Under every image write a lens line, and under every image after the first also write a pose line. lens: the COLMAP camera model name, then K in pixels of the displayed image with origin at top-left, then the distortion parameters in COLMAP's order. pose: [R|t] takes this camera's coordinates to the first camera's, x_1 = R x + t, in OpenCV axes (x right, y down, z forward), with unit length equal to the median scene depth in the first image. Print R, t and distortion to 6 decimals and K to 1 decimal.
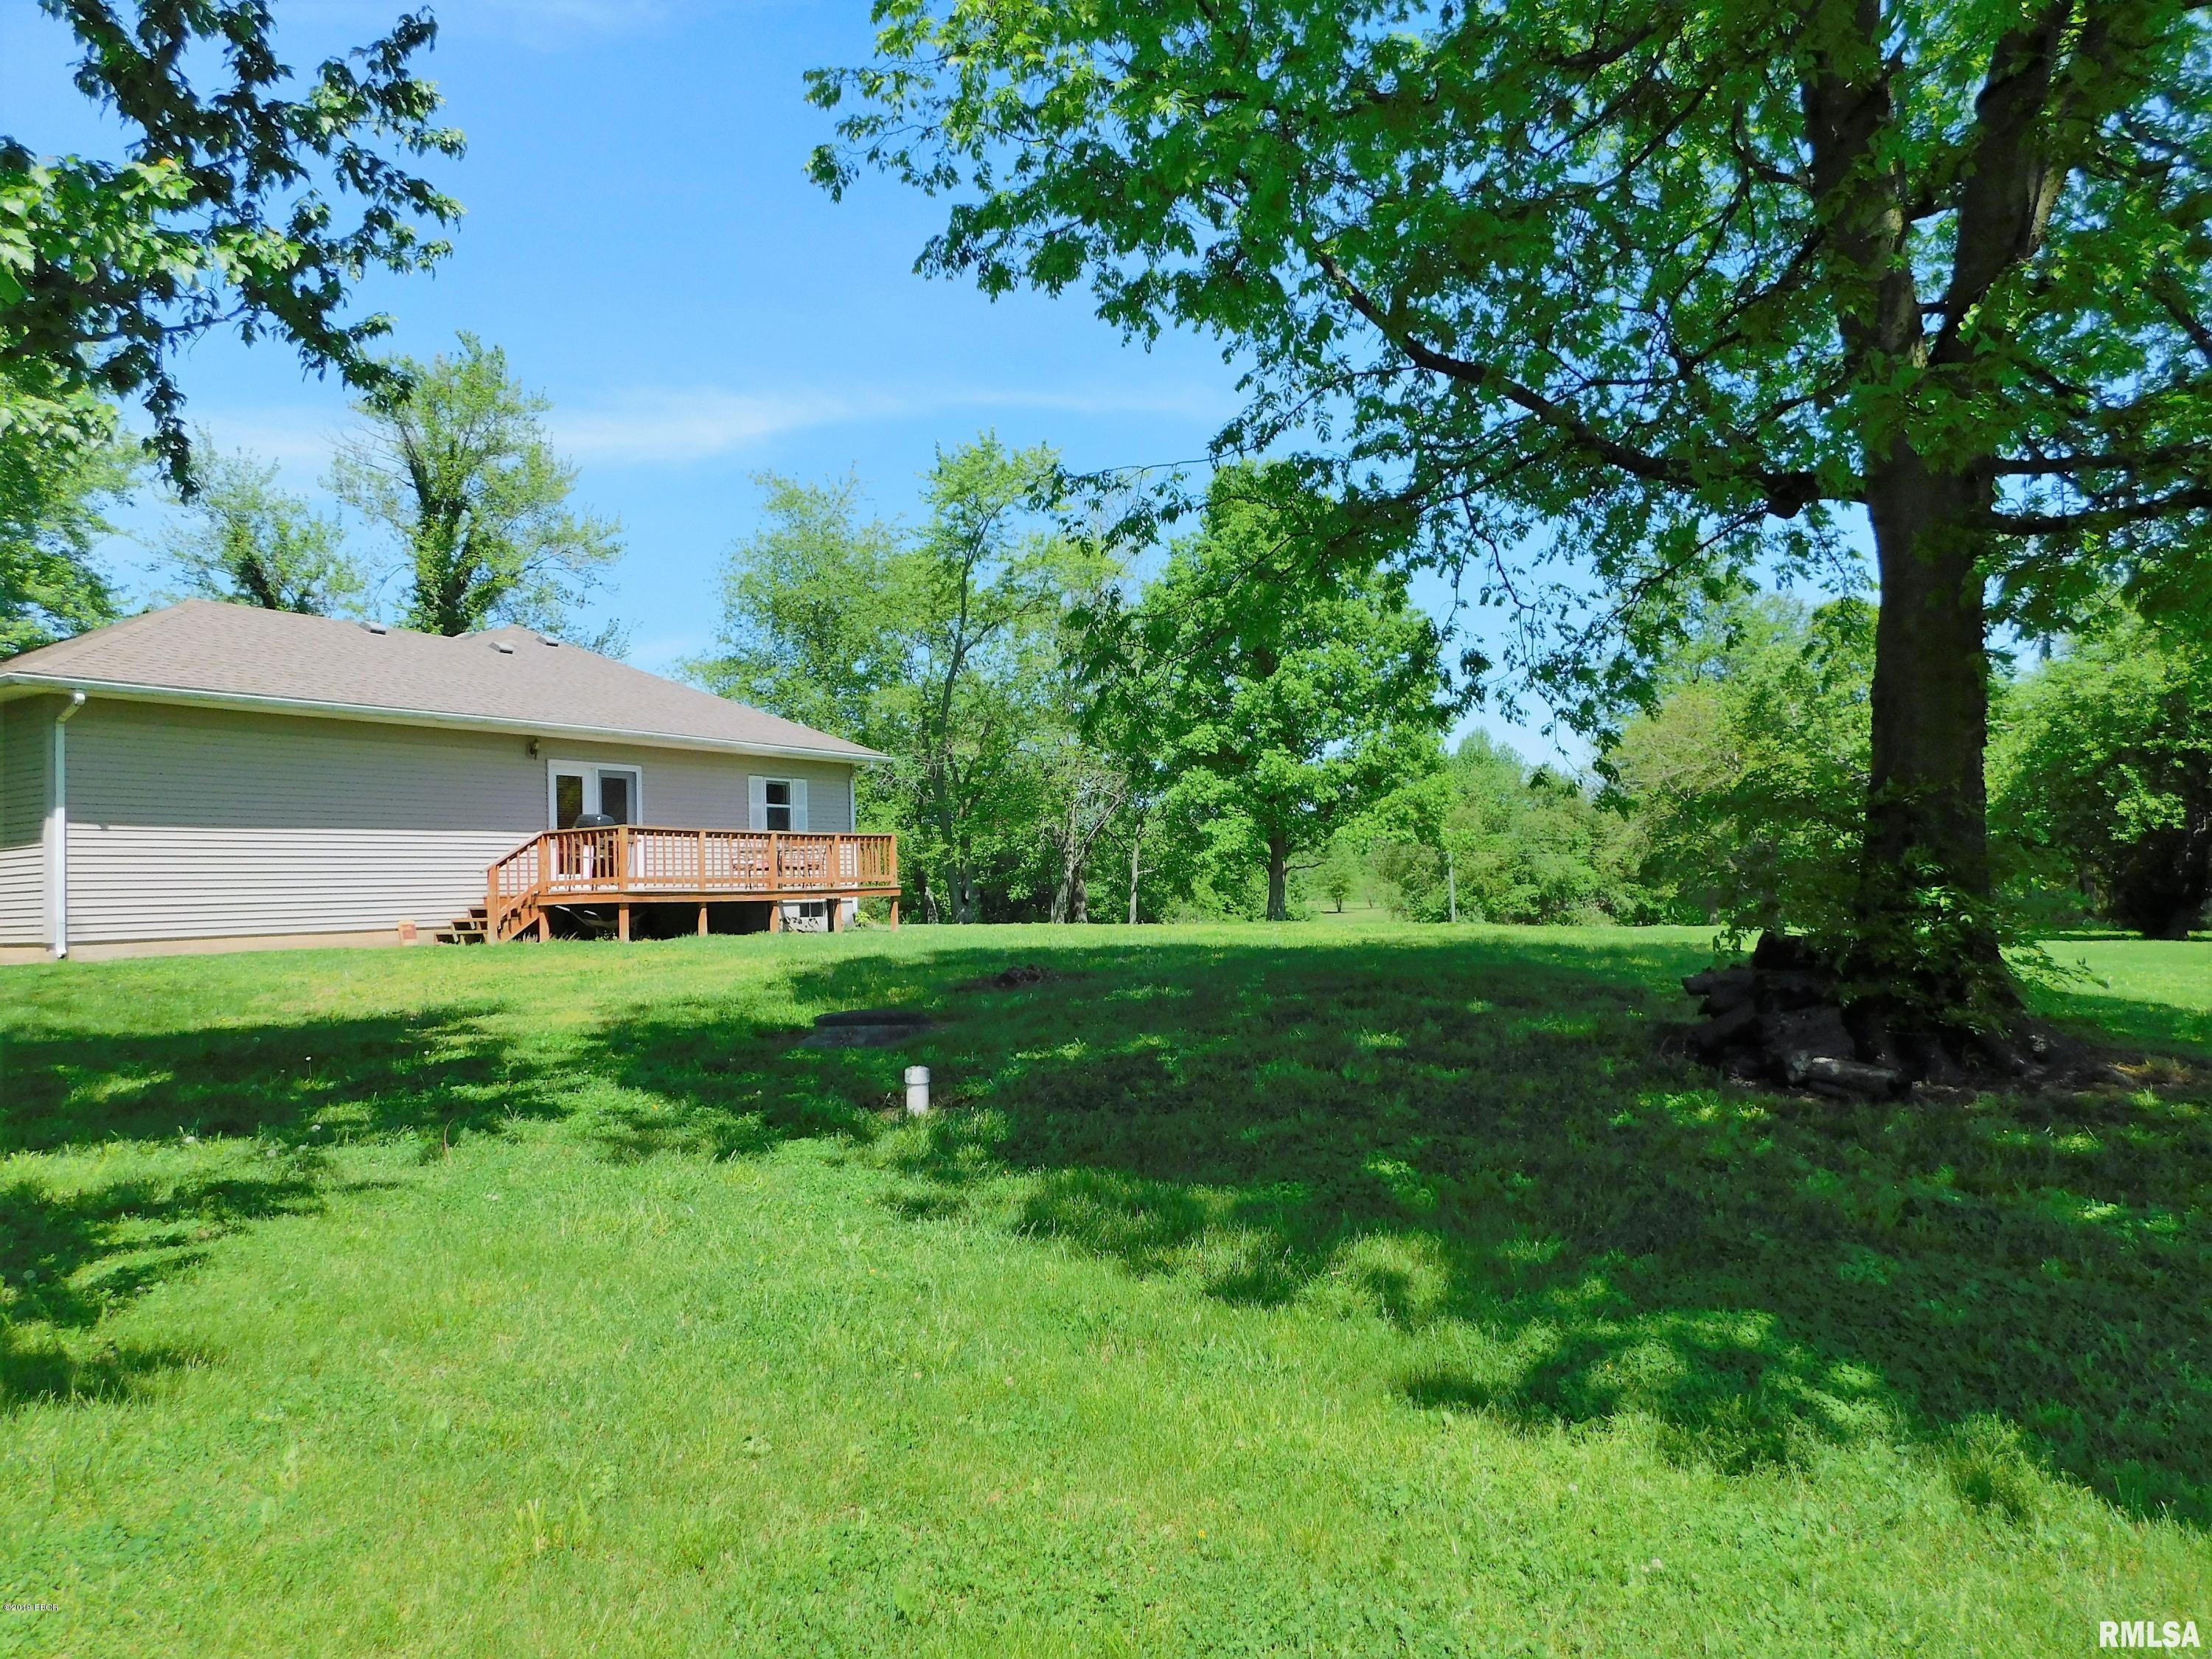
lens RADIAL K [[1477.7, 0, 1117.7], [0, 1477.7, 827.3], [0, 0, 1]] dist [-0.040902, 0.009230]
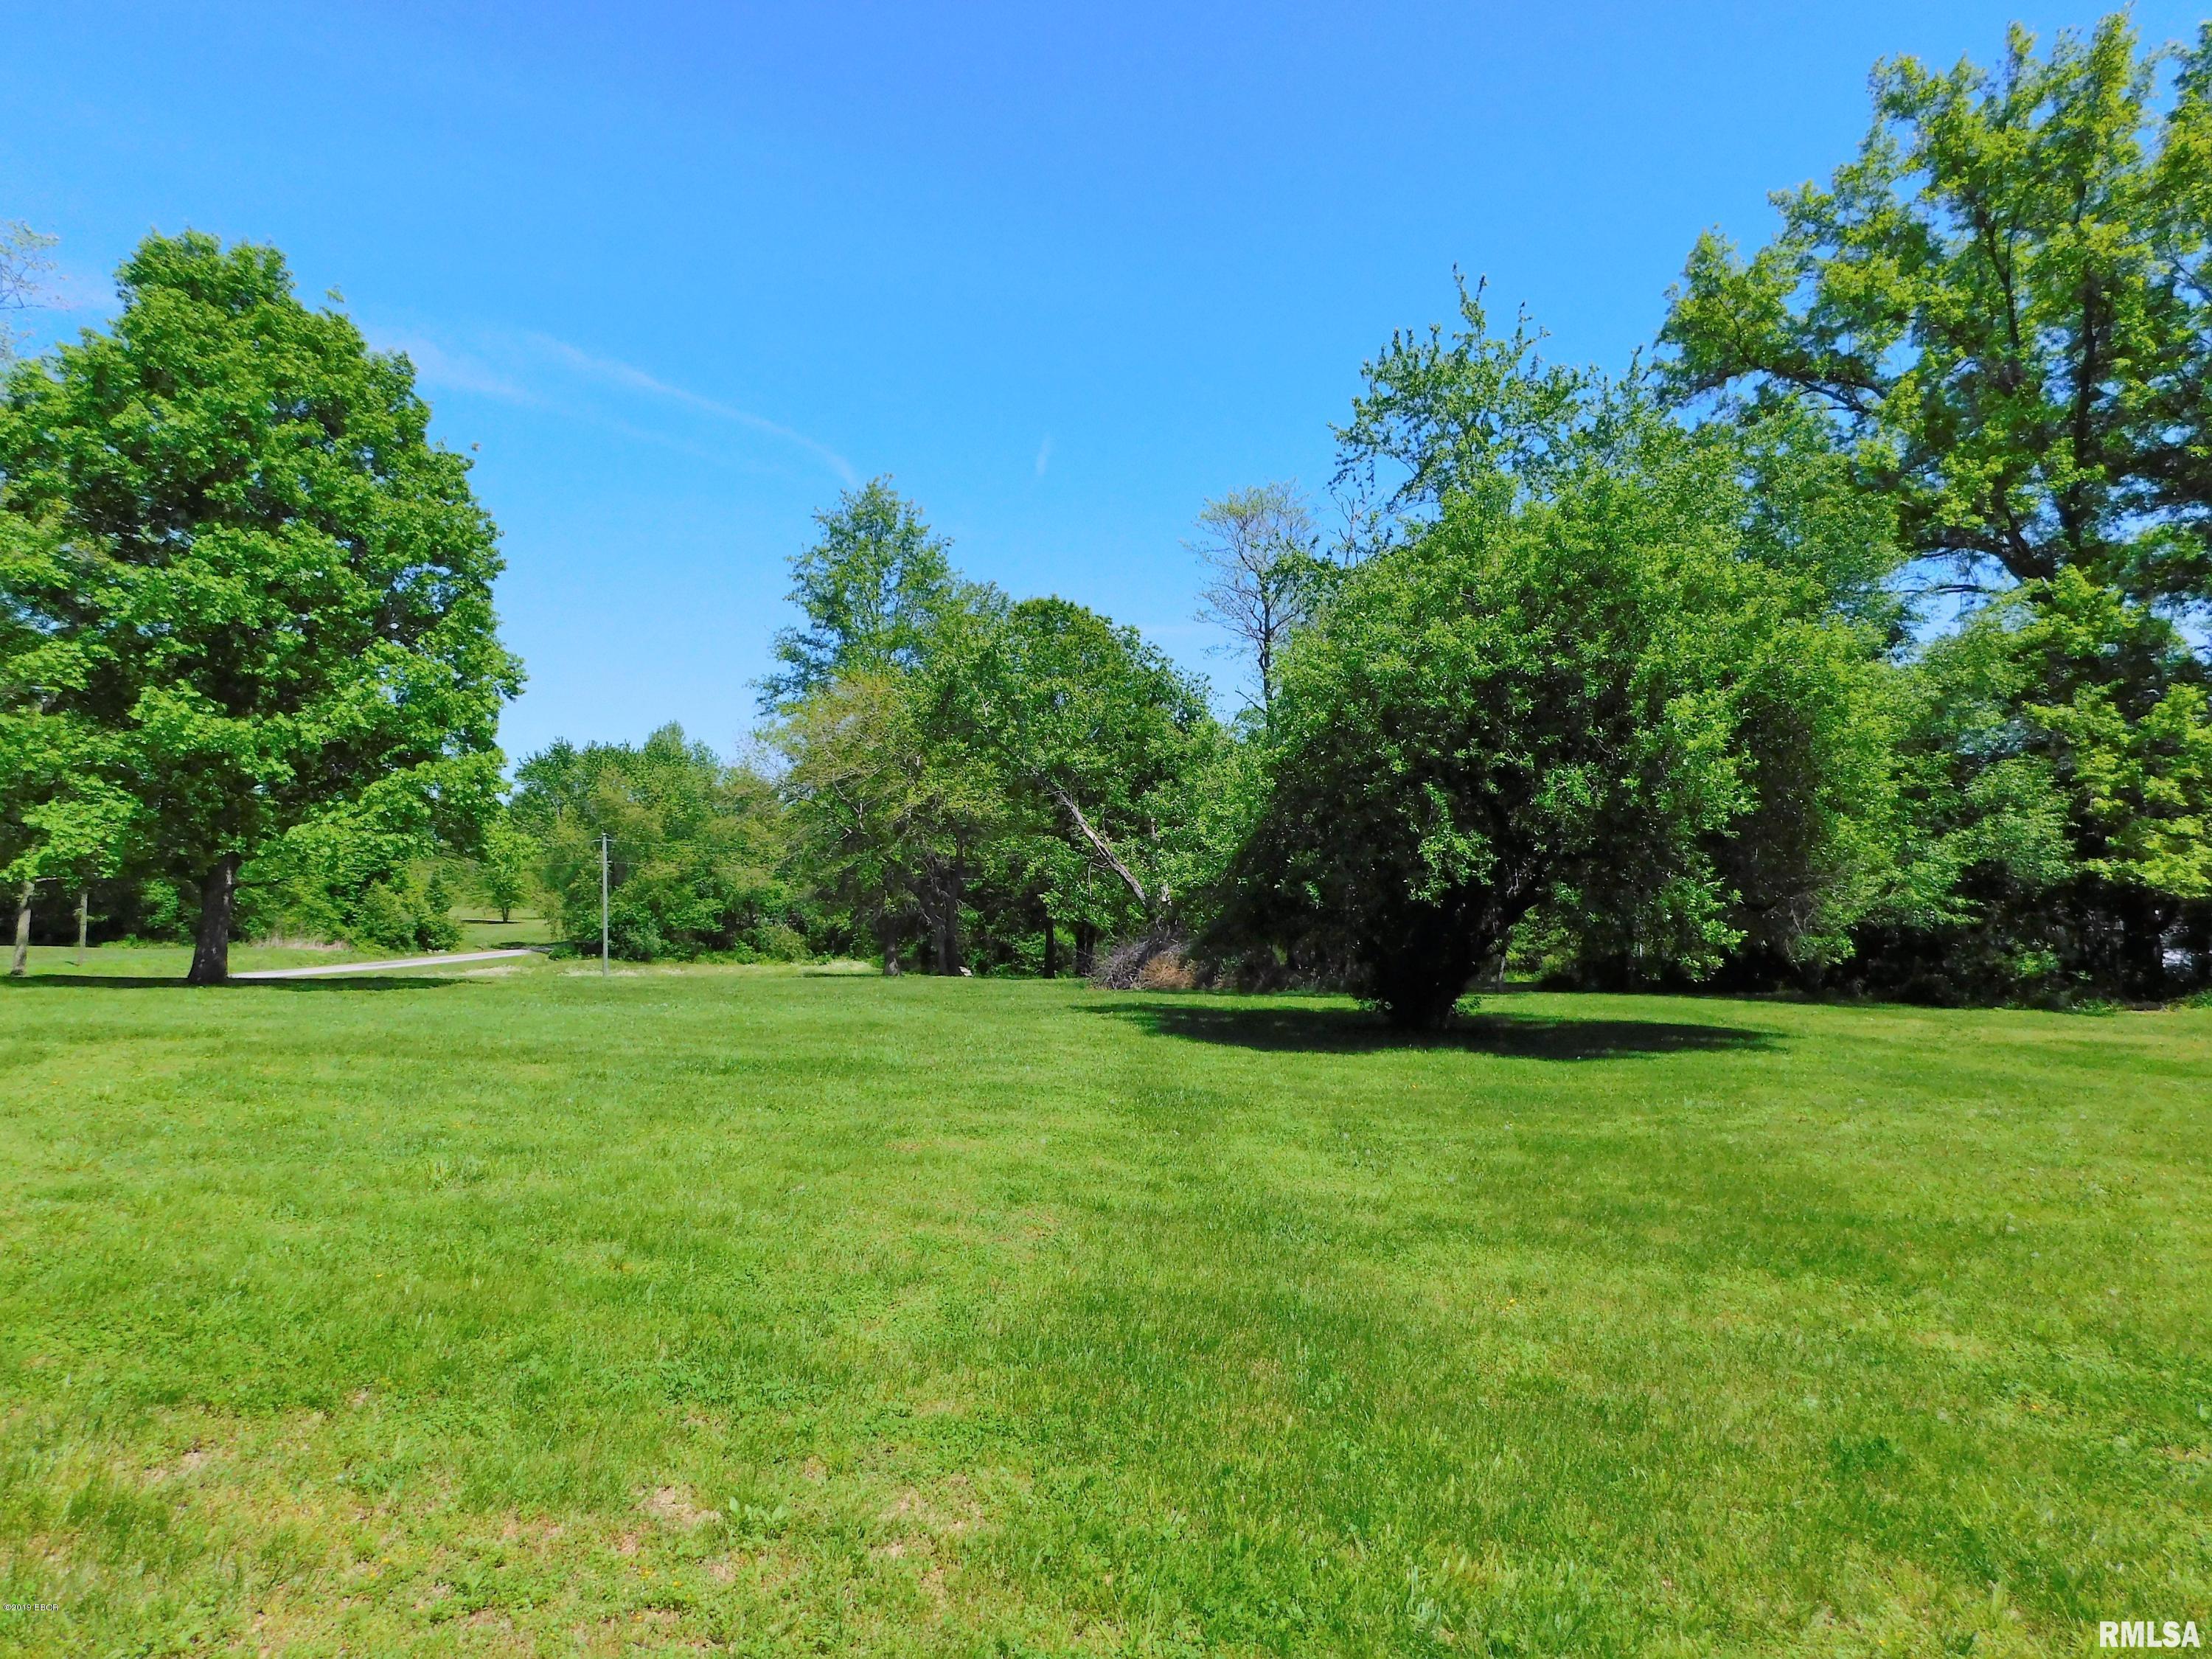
lens RADIAL K [[1477.7, 0, 1106.0], [0, 1477.7, 827.4], [0, 0, 1]] dist [-0.040902, 0.009230]
pose [[0.873759, 0.046081, 0.484171, 0.245187], [-0.044452, 0.998901, -0.014851, -0.007389], [-0.484323, -0.008546, 0.874847, 0.485356]]
